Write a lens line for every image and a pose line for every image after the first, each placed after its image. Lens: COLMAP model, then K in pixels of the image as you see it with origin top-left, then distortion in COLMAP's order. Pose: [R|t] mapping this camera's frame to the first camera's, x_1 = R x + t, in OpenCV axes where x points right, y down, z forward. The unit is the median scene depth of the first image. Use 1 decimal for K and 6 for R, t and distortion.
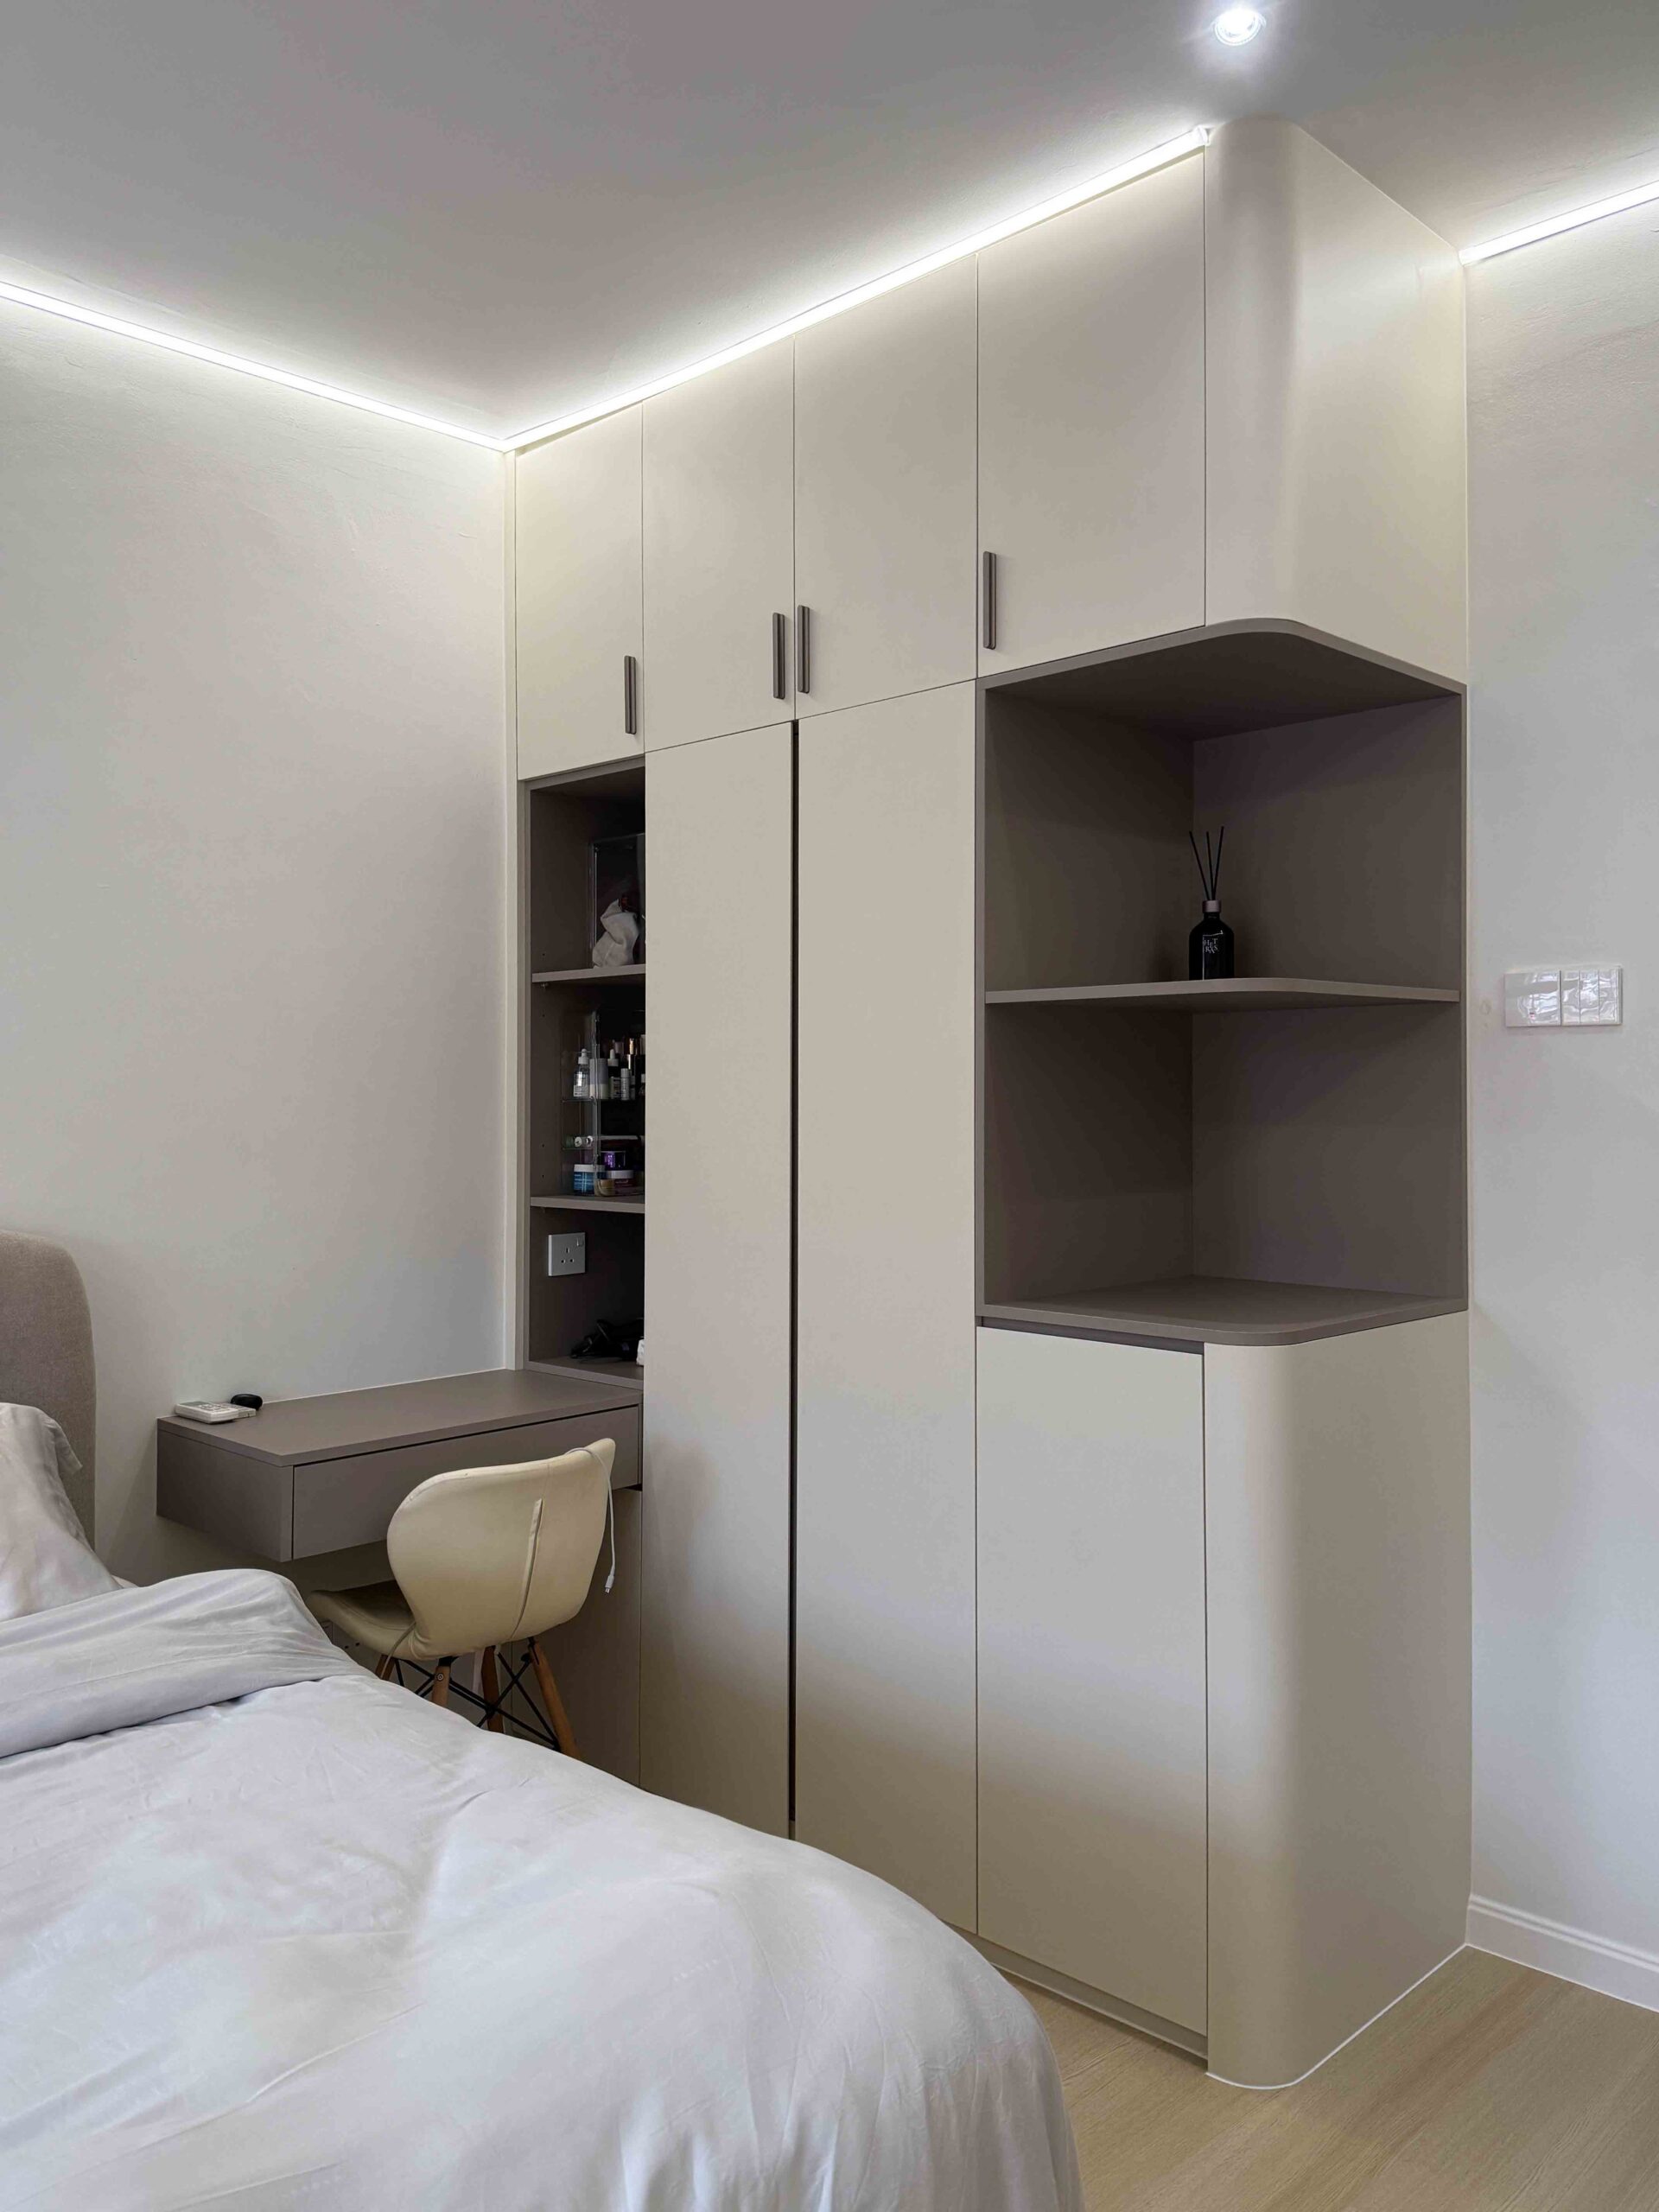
lens RADIAL K [[1699.0, 0, 735.8], [0, 1699.0, 1043.9], [0, 0, 1]] dist [0.074751, -0.255567]
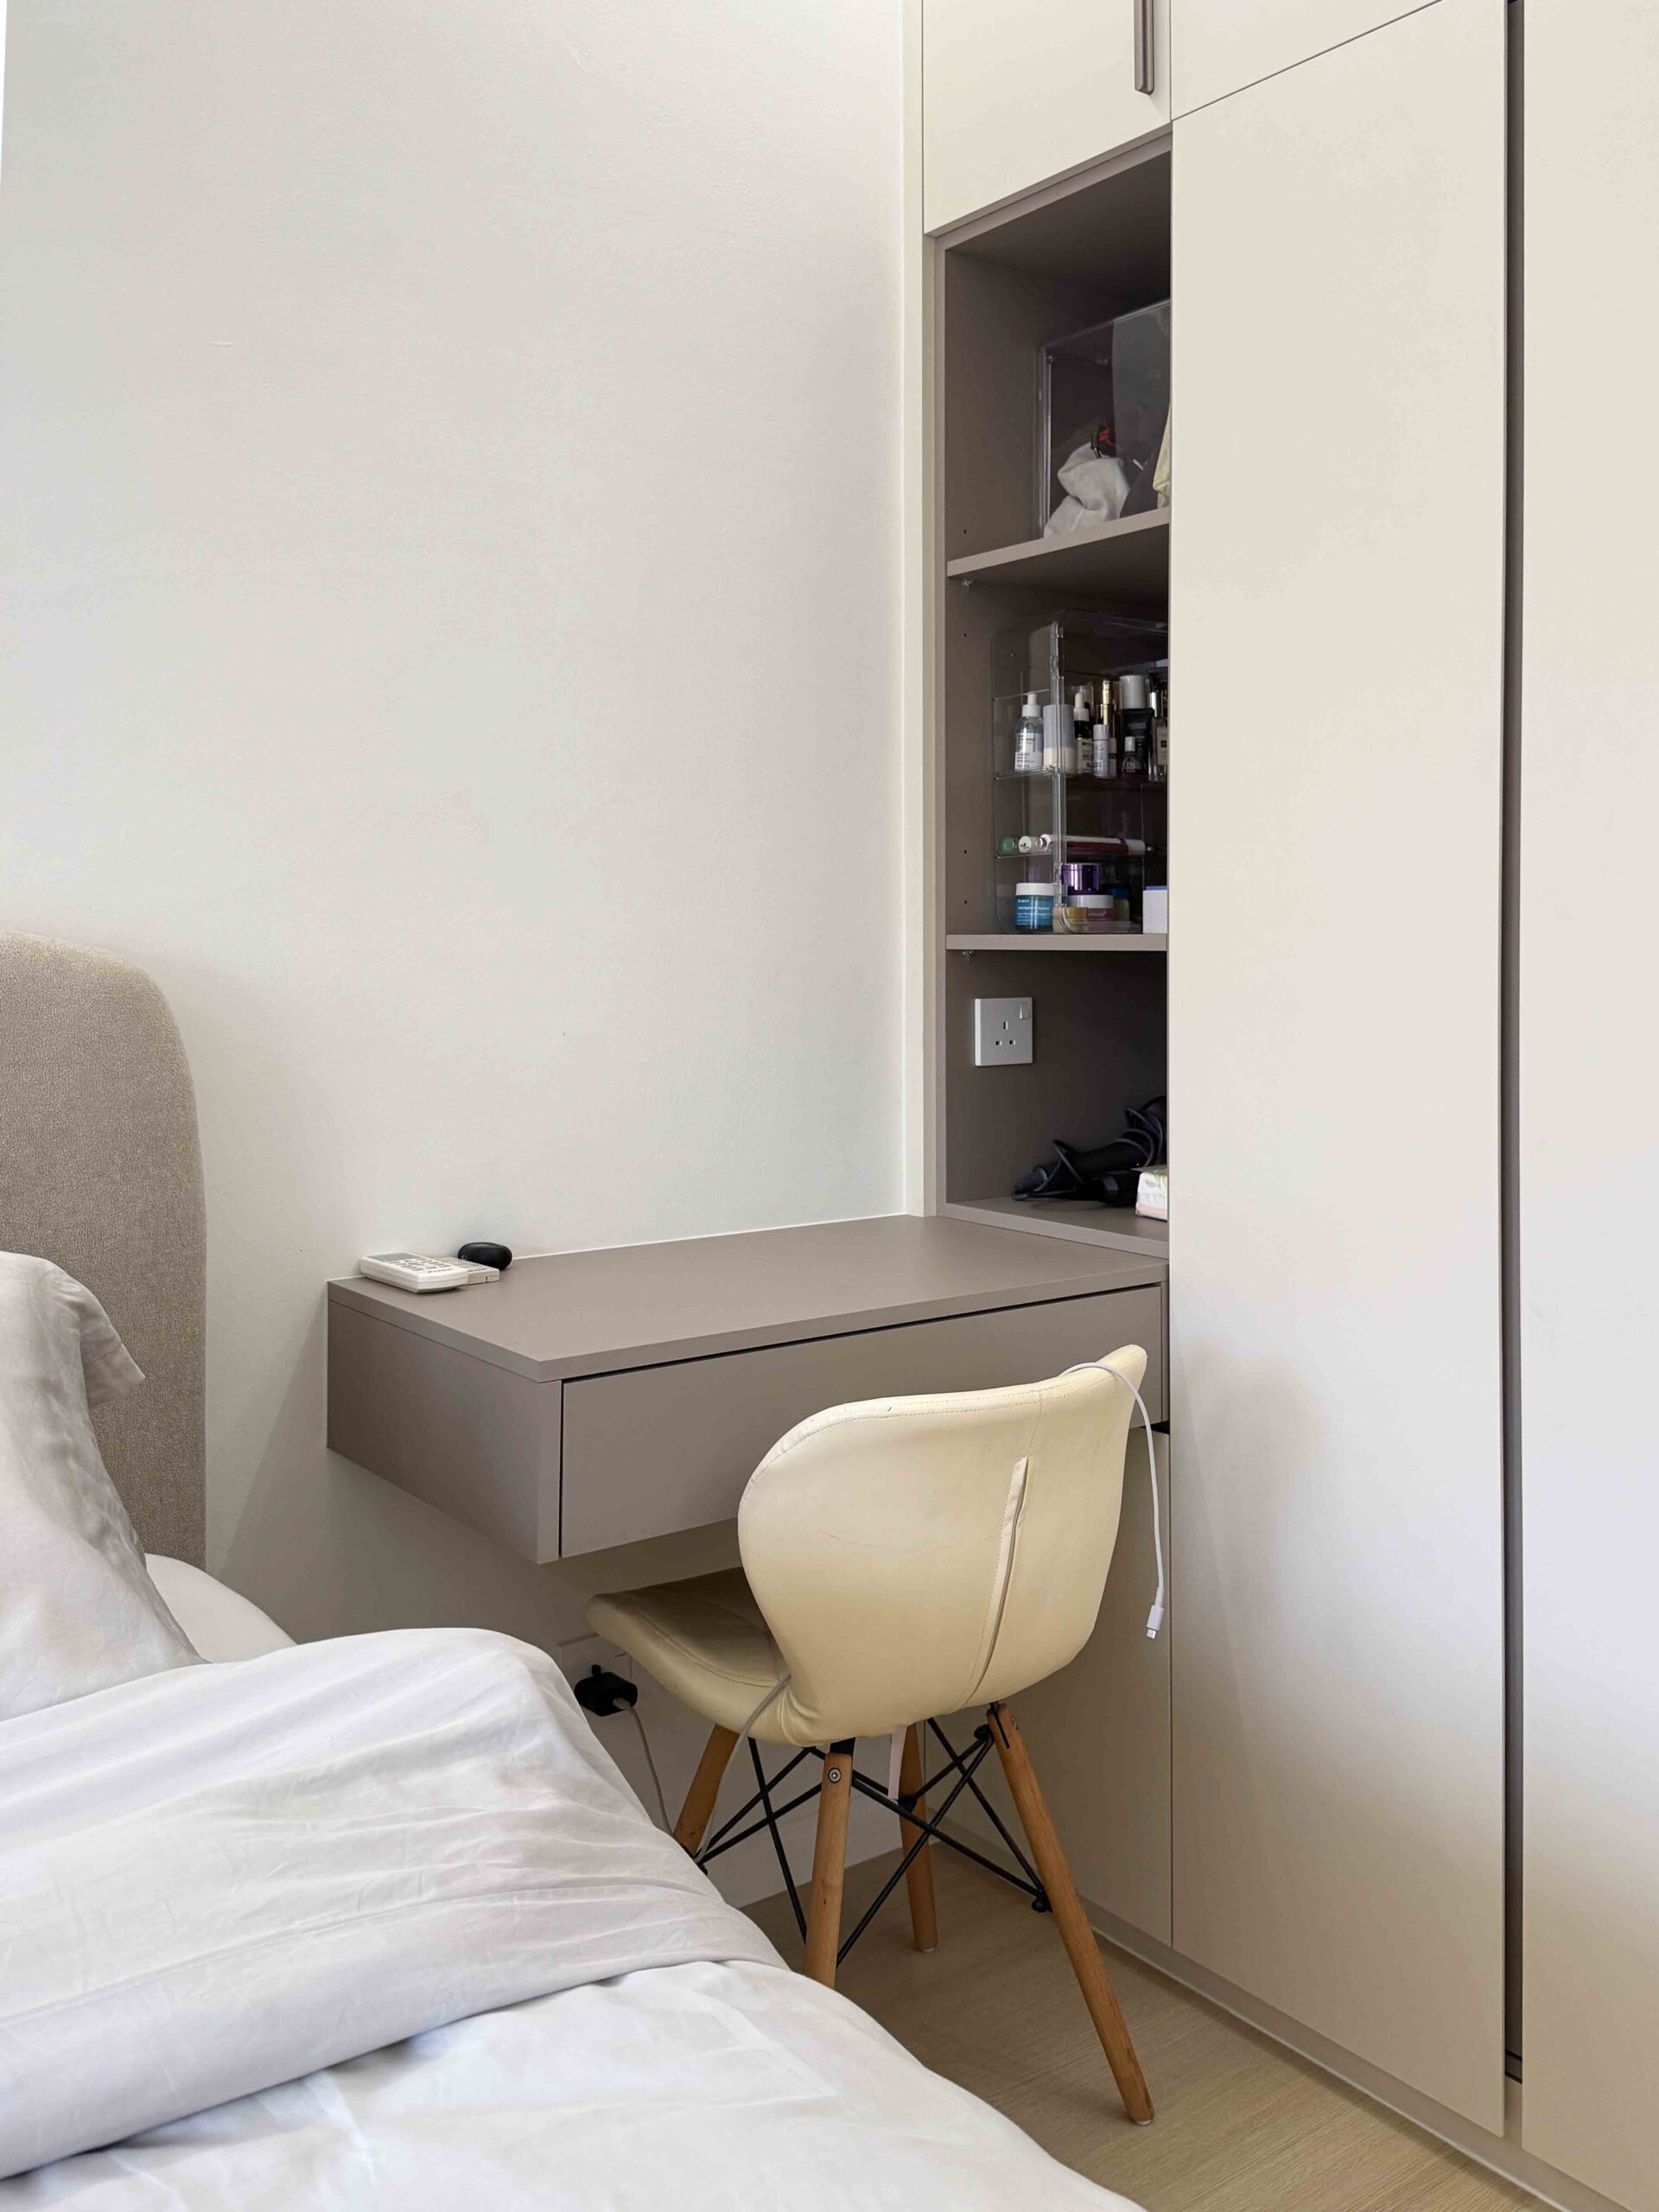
lens RADIAL K [[1887.8, 0, 829.5], [0, 1887.8, 1106.0], [0, 0, 1]] dist [-0.001738, -0.005664]
pose [[0.992823, 0.019148, -0.118053, -0.100025], [-0.004401, 0.992281, 0.123931, 0.082827], [0.119515, -0.122522, 0.985243, 0.407812]]
